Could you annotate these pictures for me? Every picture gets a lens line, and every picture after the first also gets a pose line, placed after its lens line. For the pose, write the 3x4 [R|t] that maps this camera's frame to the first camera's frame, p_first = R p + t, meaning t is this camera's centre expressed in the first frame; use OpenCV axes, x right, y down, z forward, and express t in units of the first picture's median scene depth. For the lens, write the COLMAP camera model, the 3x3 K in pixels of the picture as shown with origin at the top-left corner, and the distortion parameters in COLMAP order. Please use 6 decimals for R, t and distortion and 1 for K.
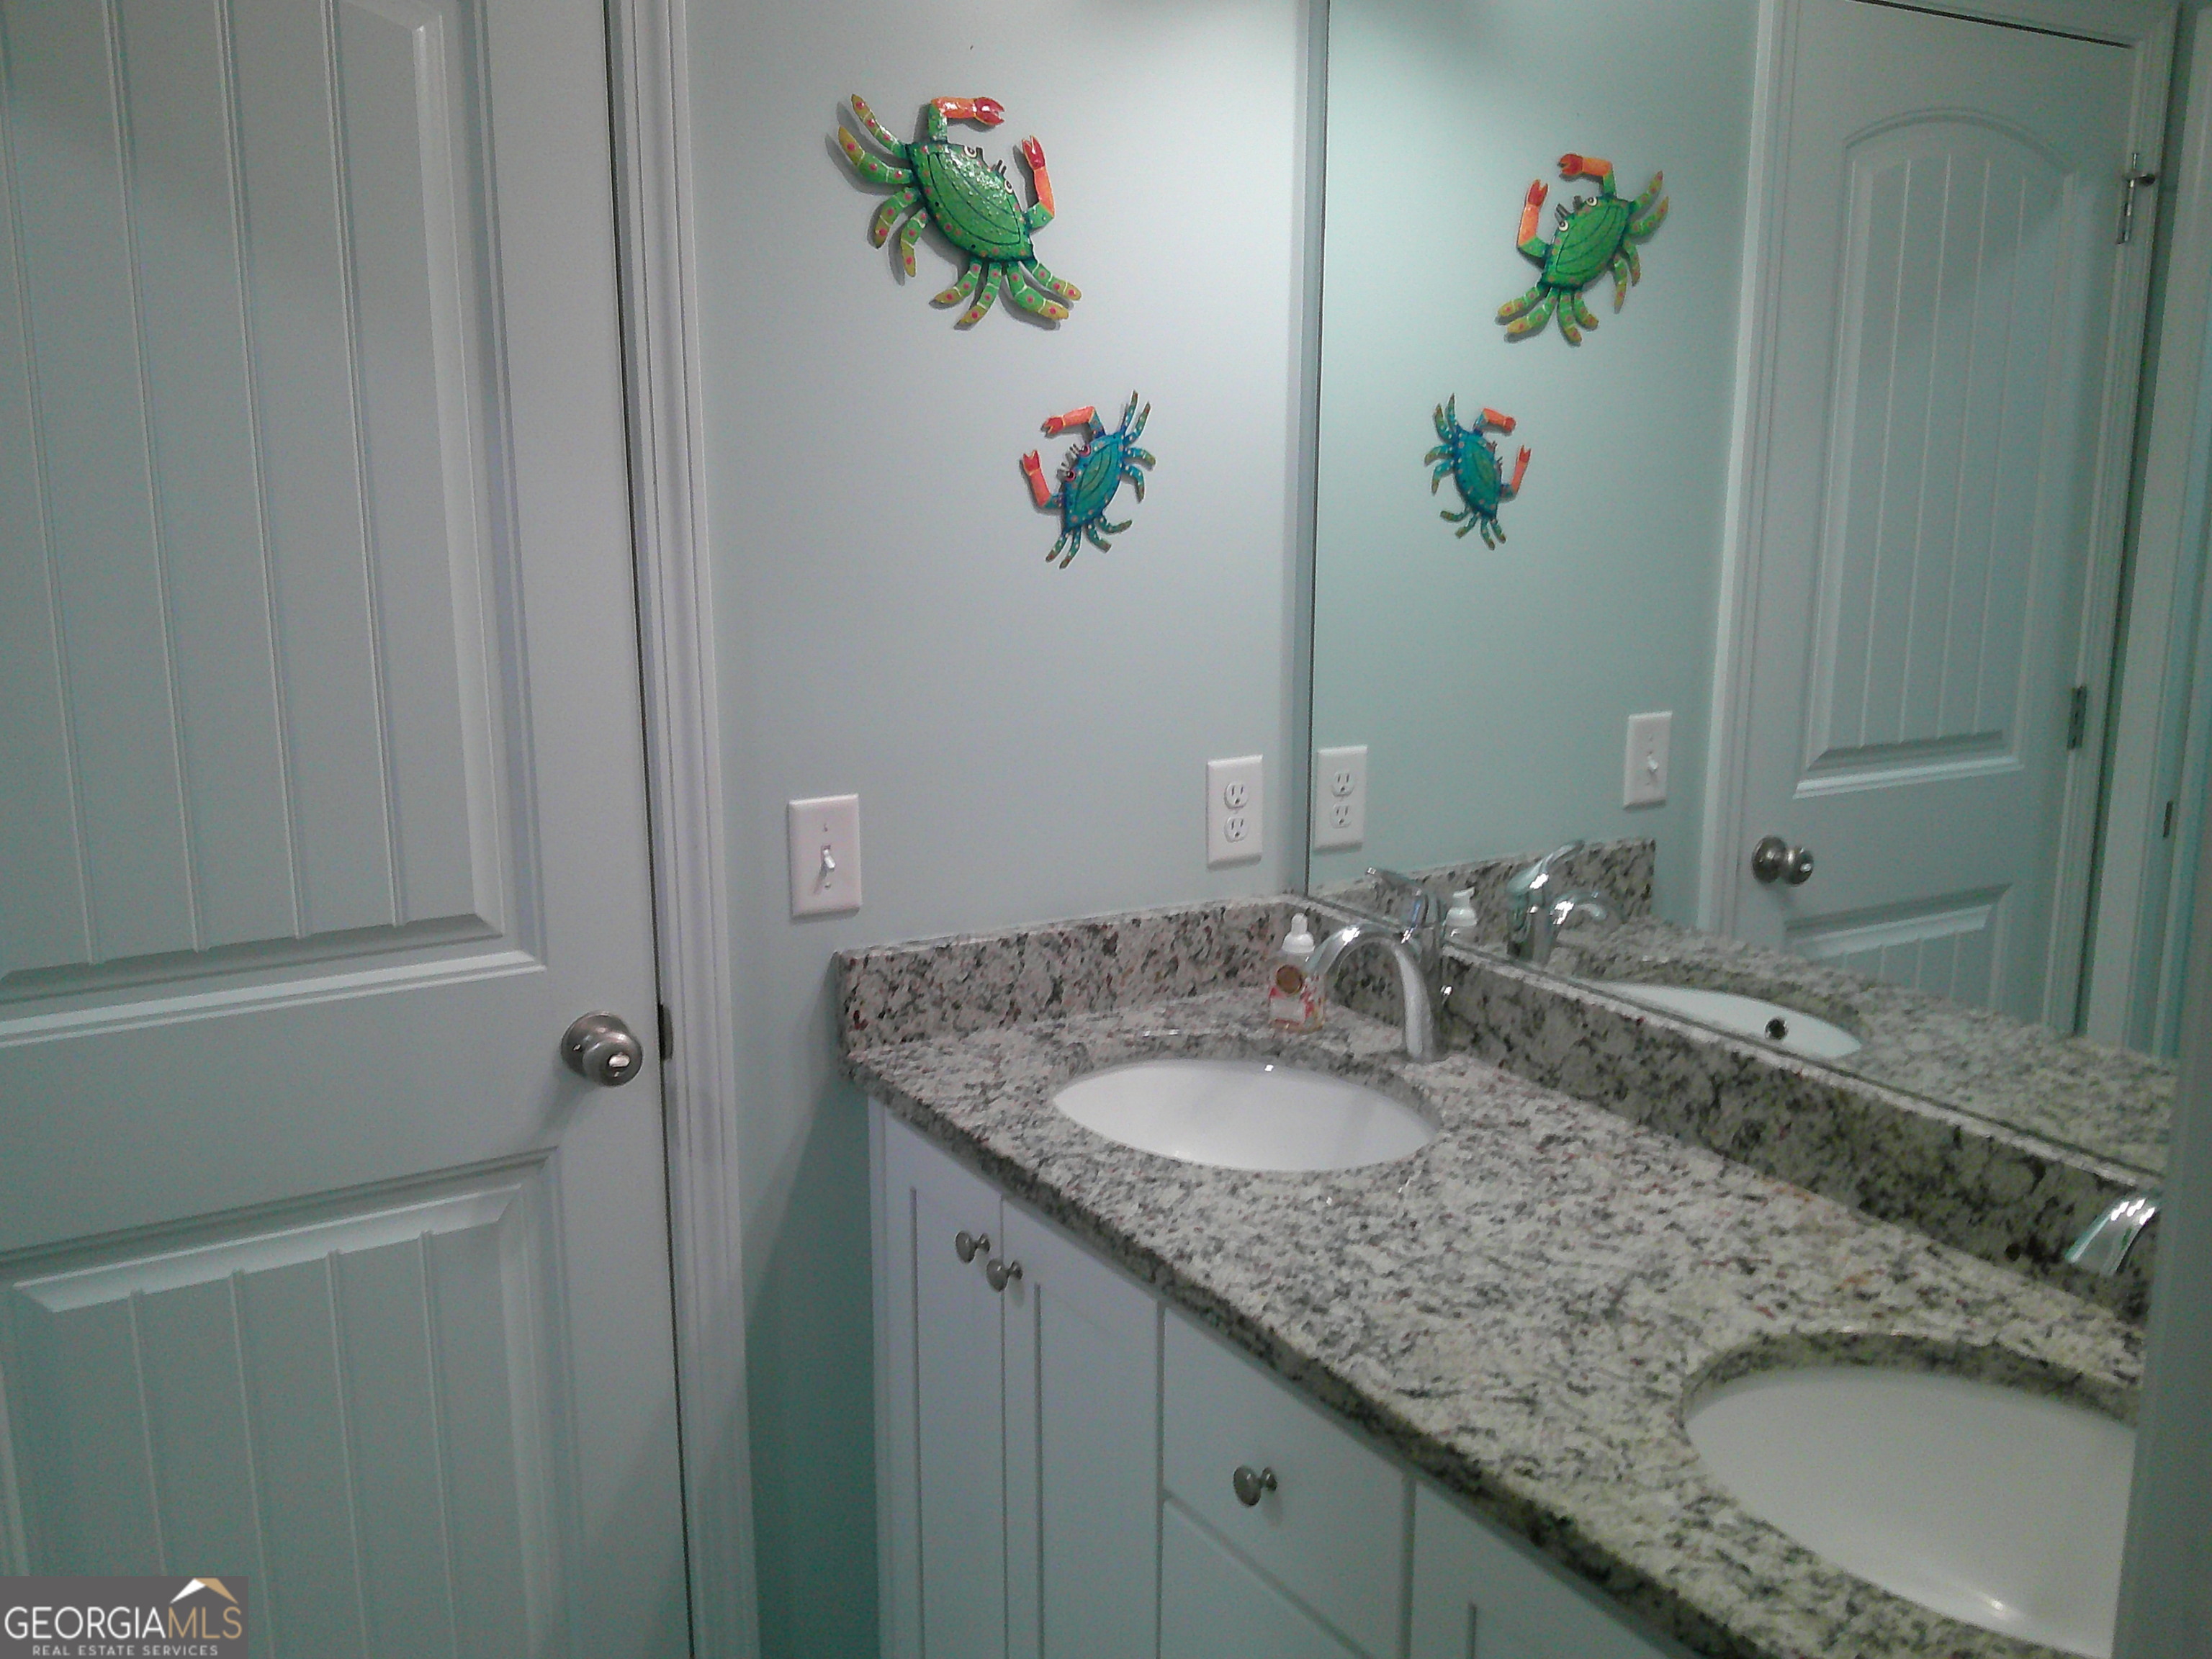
lens RADIAL K [[1992.5, 0, 1106.0], [0, 1992.5, 829.5], [0, 0, 1]] dist [0.120824, -0.312066]
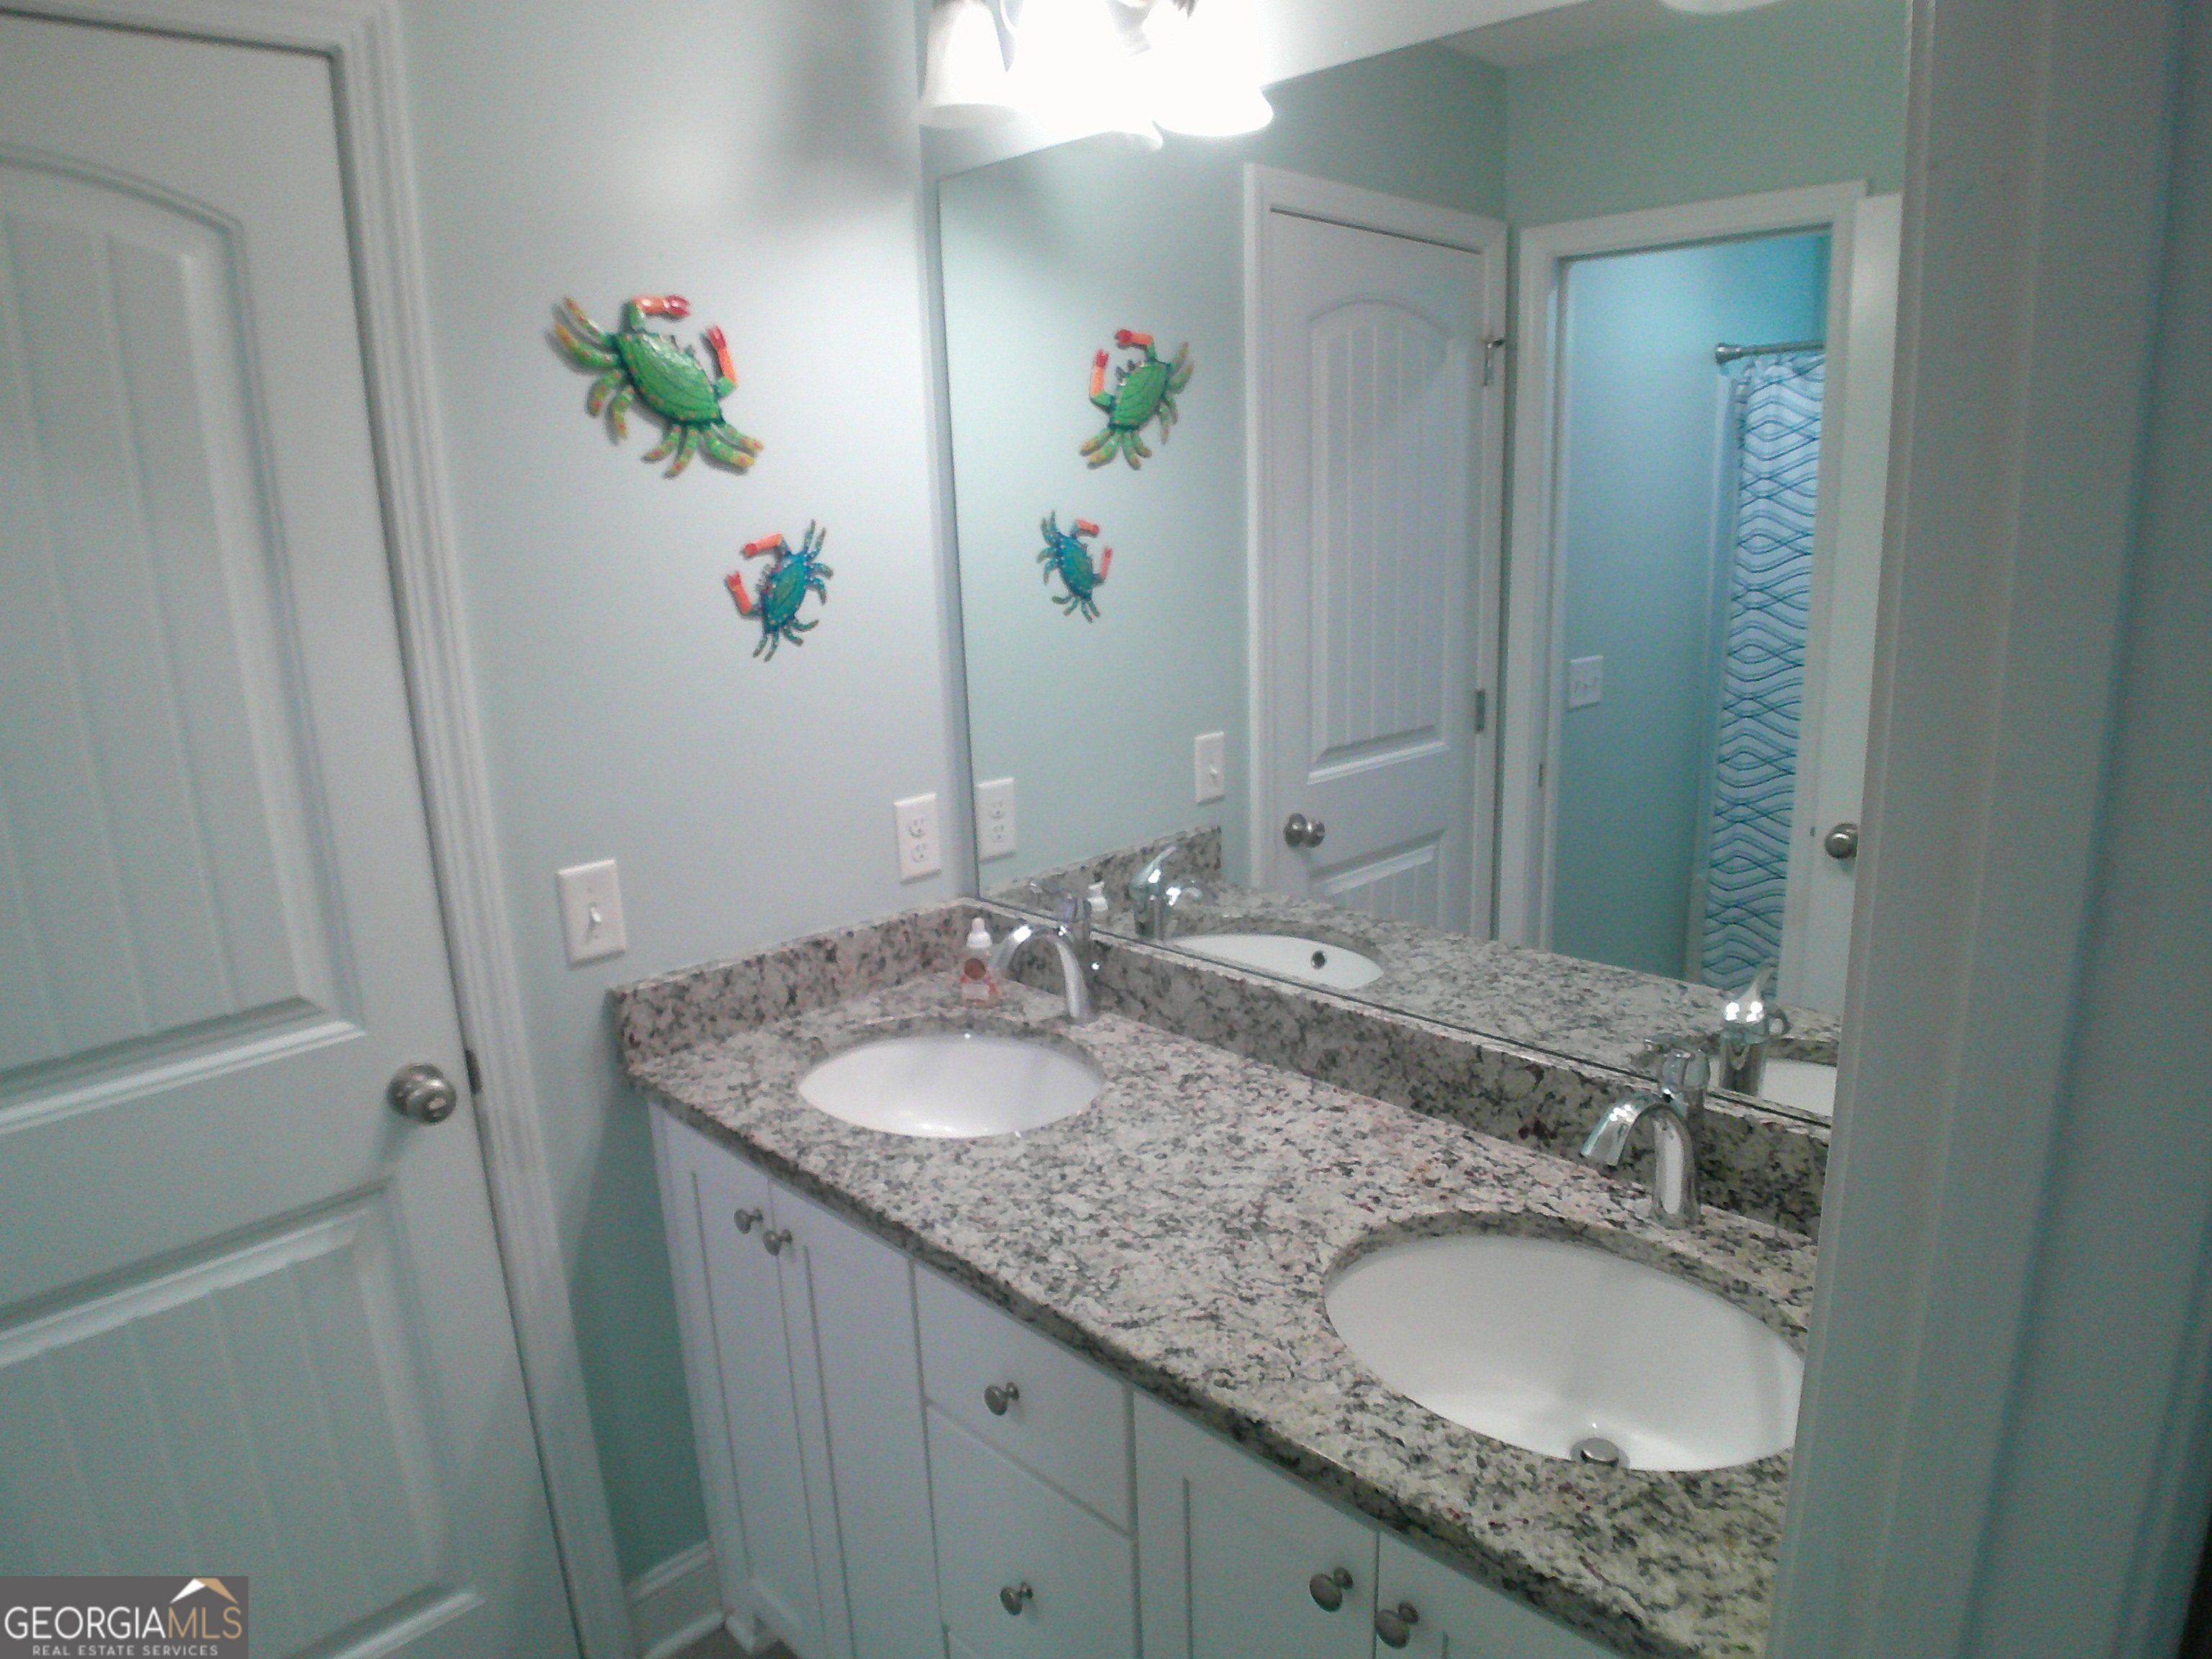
lens RADIAL K [[1392.4, 0, 1106.0], [0, 1392.4, 829.5], [0, 0, 1]] dist [-0.051856, -0.003405]
pose [[0.971334, -0.088801, 0.220509, -0.018831], [0.081393, 0.995777, 0.042473, -0.053017], [-0.223349, -0.023308, 0.974460, 0.116157]]
